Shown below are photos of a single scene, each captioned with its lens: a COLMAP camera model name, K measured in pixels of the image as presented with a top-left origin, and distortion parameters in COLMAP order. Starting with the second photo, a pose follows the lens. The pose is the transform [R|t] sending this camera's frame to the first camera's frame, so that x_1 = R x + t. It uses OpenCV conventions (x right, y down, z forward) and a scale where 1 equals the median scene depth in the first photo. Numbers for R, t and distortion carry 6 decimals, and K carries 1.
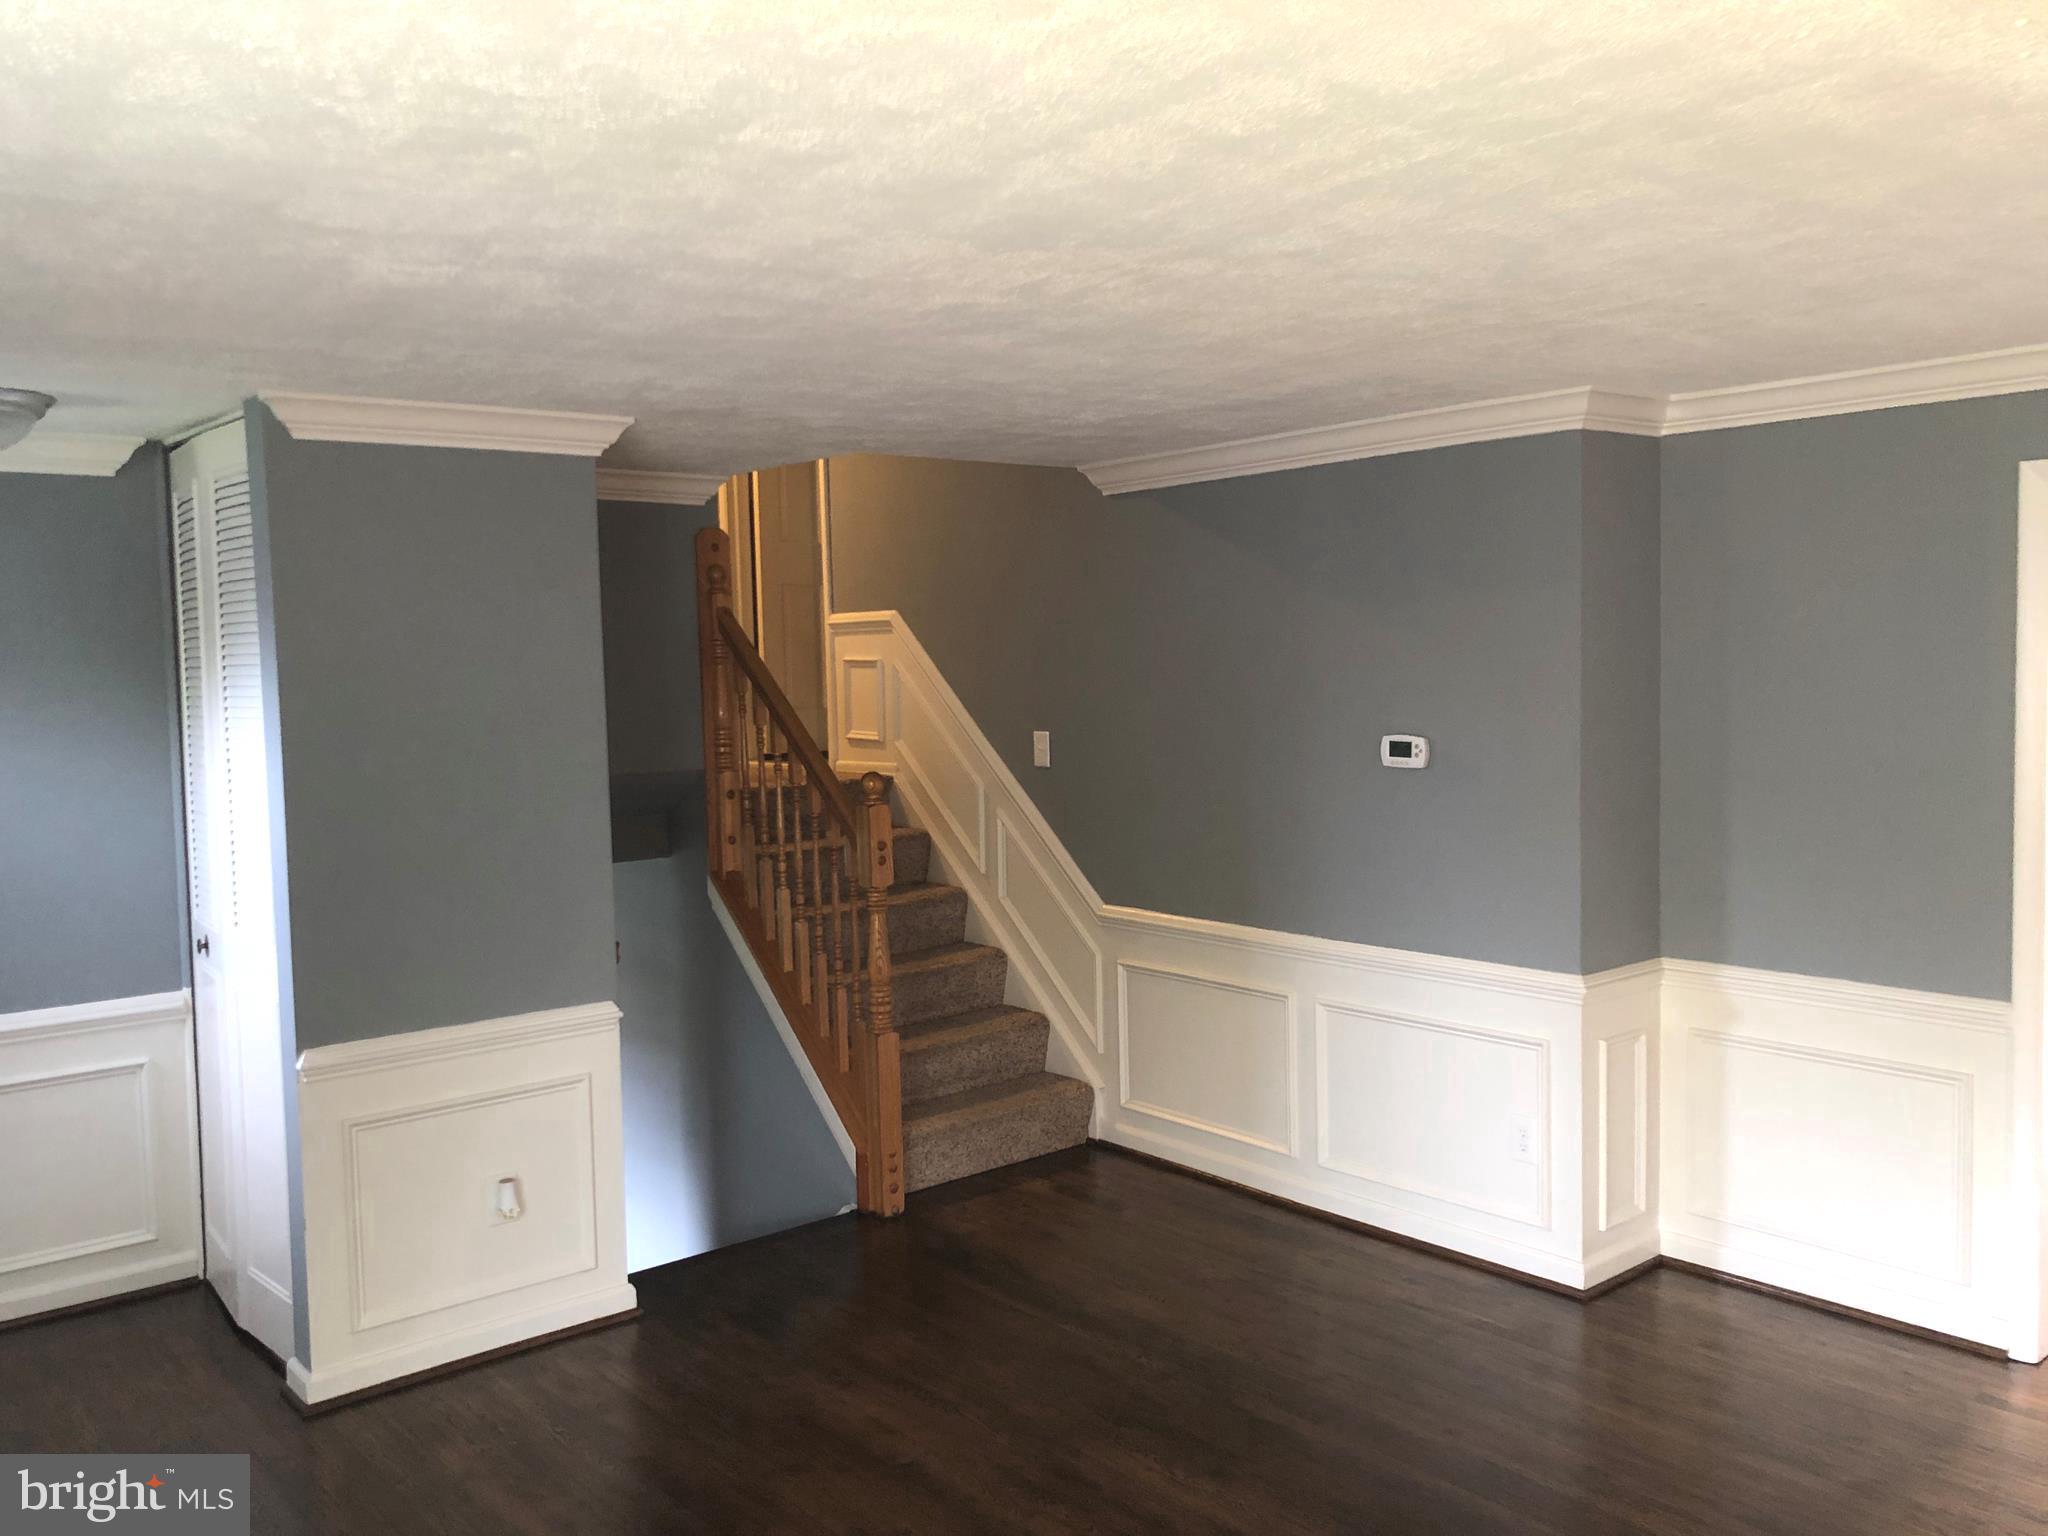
lens RADIAL K [[1677.2, 0, 1027.1], [0, 1677.2, 766.2], [0, 0, 1]] dist [0.075587, -0.116842]
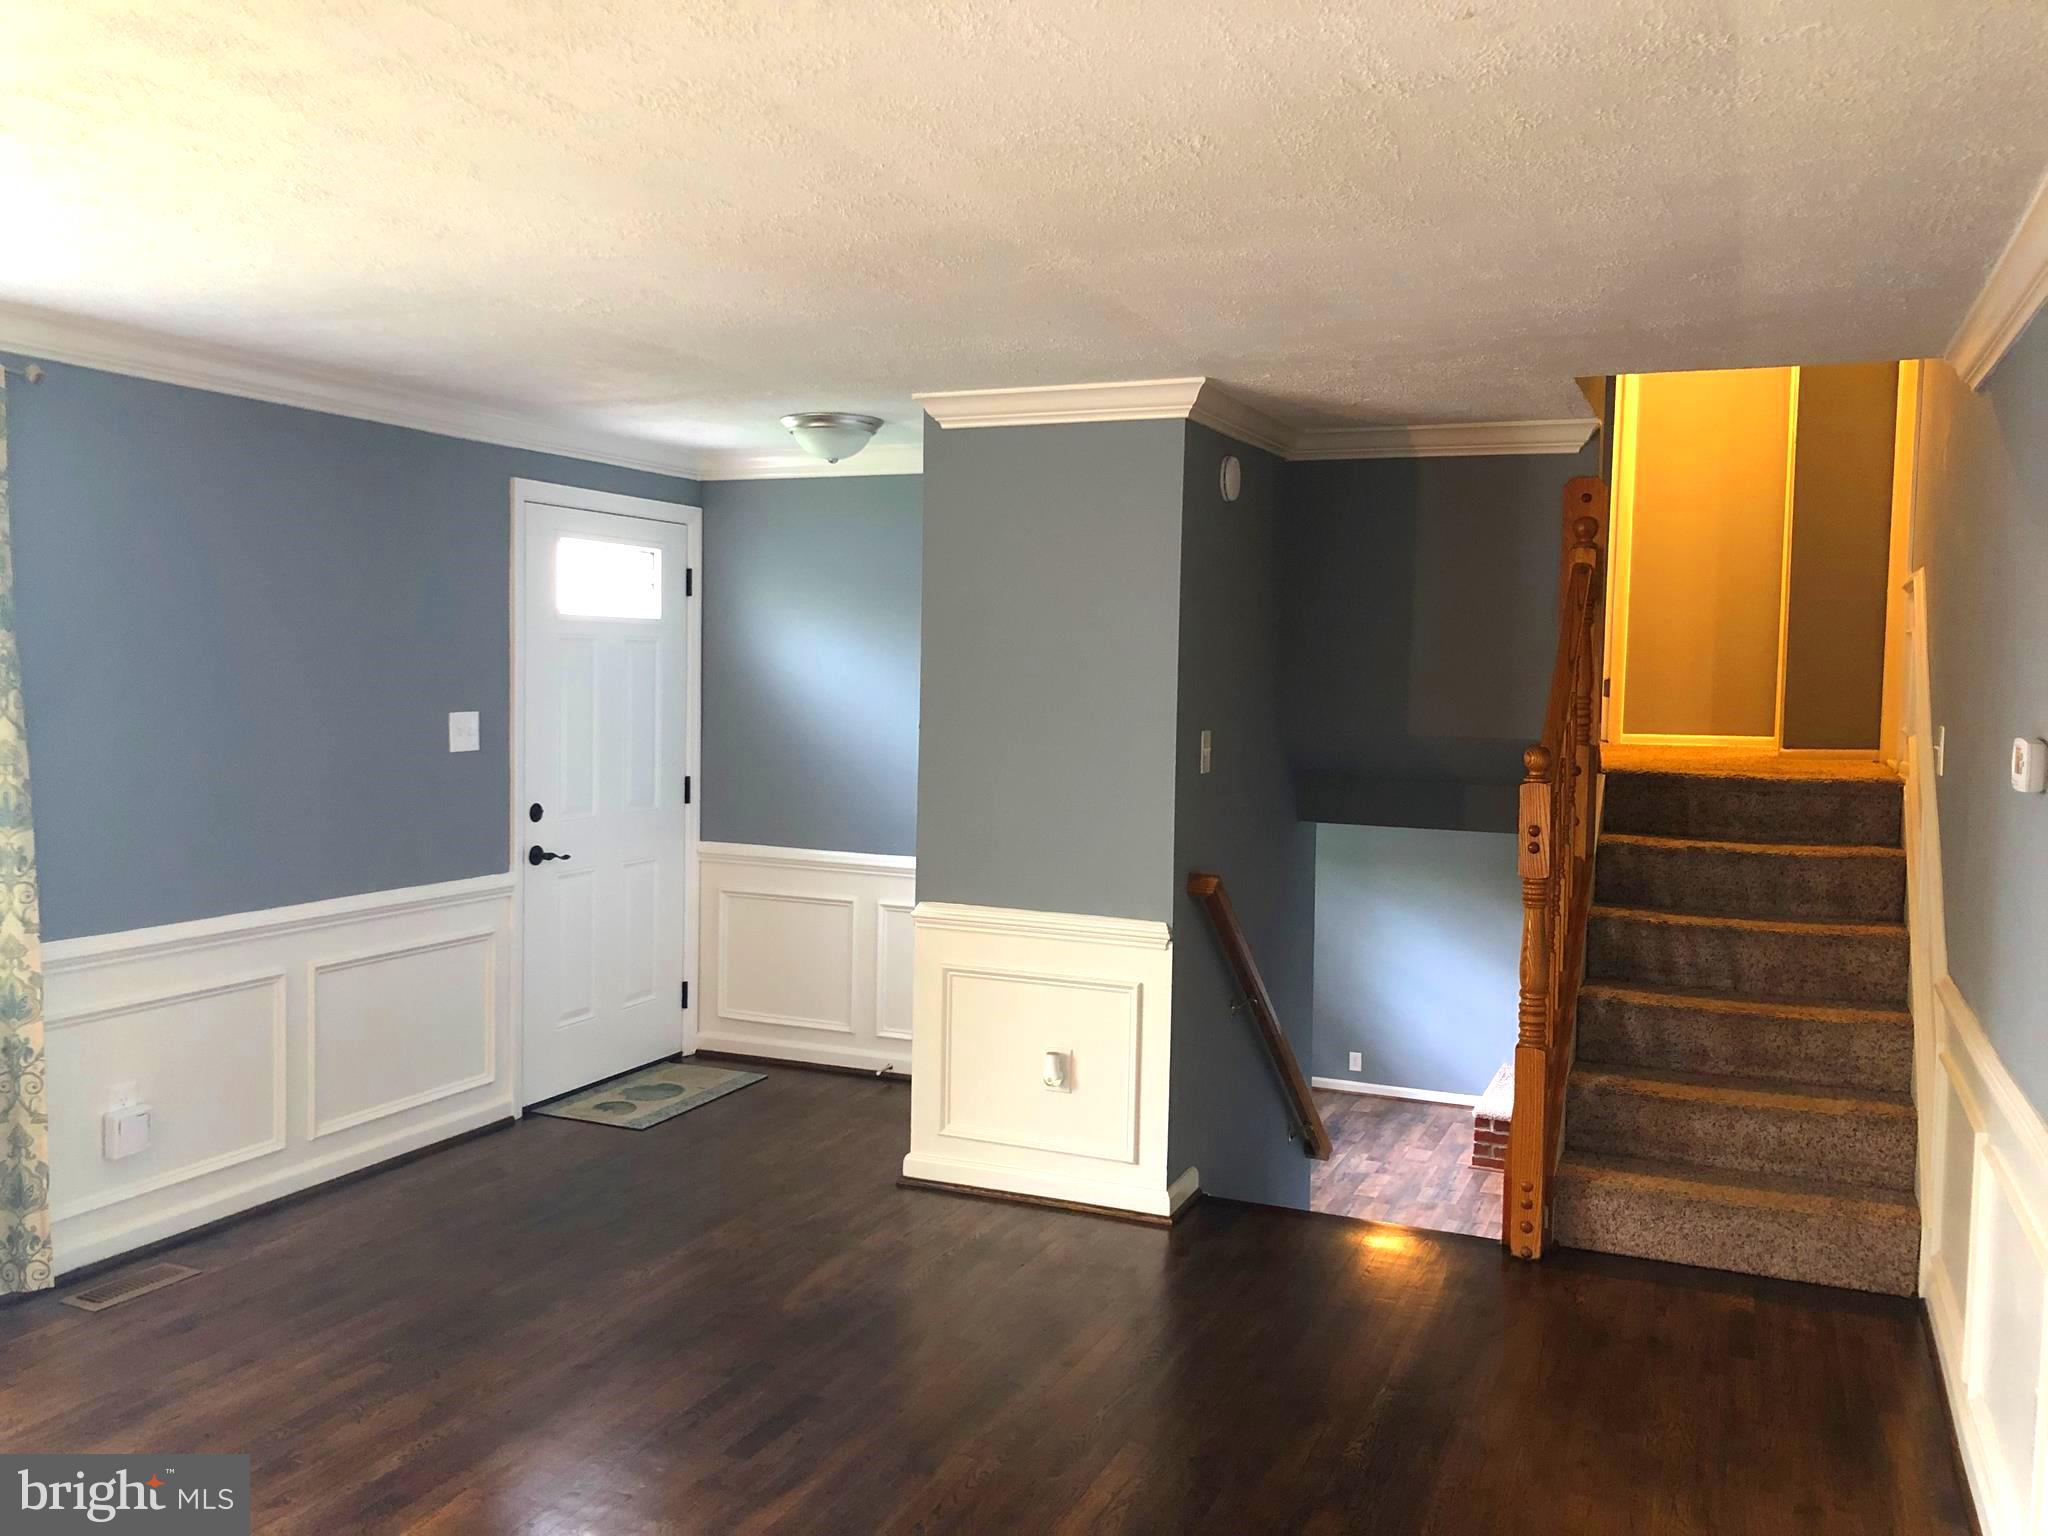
lens RADIAL K [[1677.2, 0, 1027.1], [0, 1677.2, 766.2], [0, 0, 1]] dist [0.075587, -0.116842]
pose [[0.447189, 0.083705, -0.890514, 0.569862], [-0.089274, 0.994817, 0.048678, -0.004806], [0.889973, 0.057732, 0.452343, 0.369682]]
